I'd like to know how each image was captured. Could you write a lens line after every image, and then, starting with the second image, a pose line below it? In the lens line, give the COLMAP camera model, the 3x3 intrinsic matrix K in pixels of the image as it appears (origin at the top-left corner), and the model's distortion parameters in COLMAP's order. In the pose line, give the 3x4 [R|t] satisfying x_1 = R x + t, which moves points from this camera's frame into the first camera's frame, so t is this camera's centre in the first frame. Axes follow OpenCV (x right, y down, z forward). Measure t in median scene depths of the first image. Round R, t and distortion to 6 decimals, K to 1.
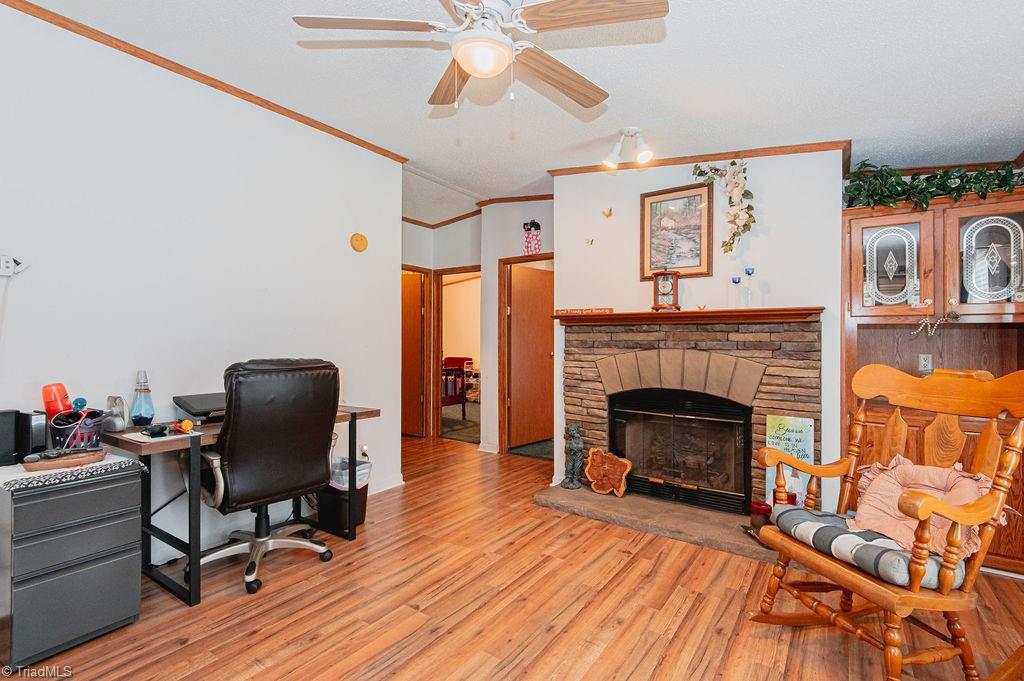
lens RADIAL K [[477.0, 0, 512.0], [0, 477.0, 340.5], [0, 0, 1]] dist [0.043234, -0.027060]
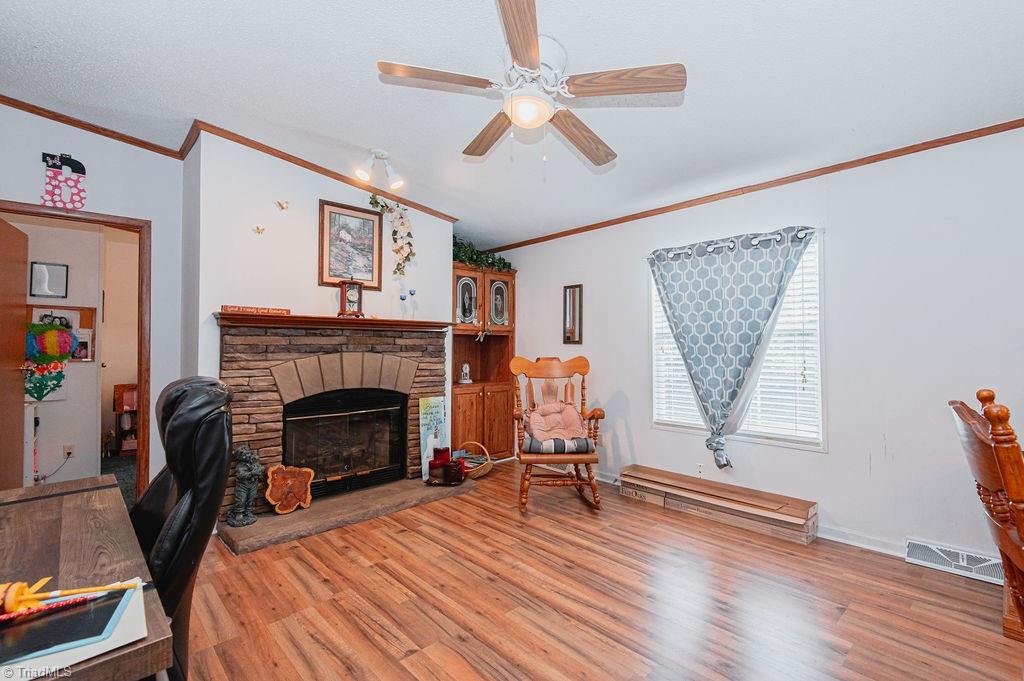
lens RADIAL K [[477.0, 0, 512.0], [0, 477.0, 340.5], [0, 0, 1]] dist [0.043234, -0.027060]
pose [[0.185085, 0.008277, 0.982688, -0.694838], [0.003902, 0.999950, -0.009158, 0.002635], [-0.982715, 0.005530, 0.185043, 0.448963]]
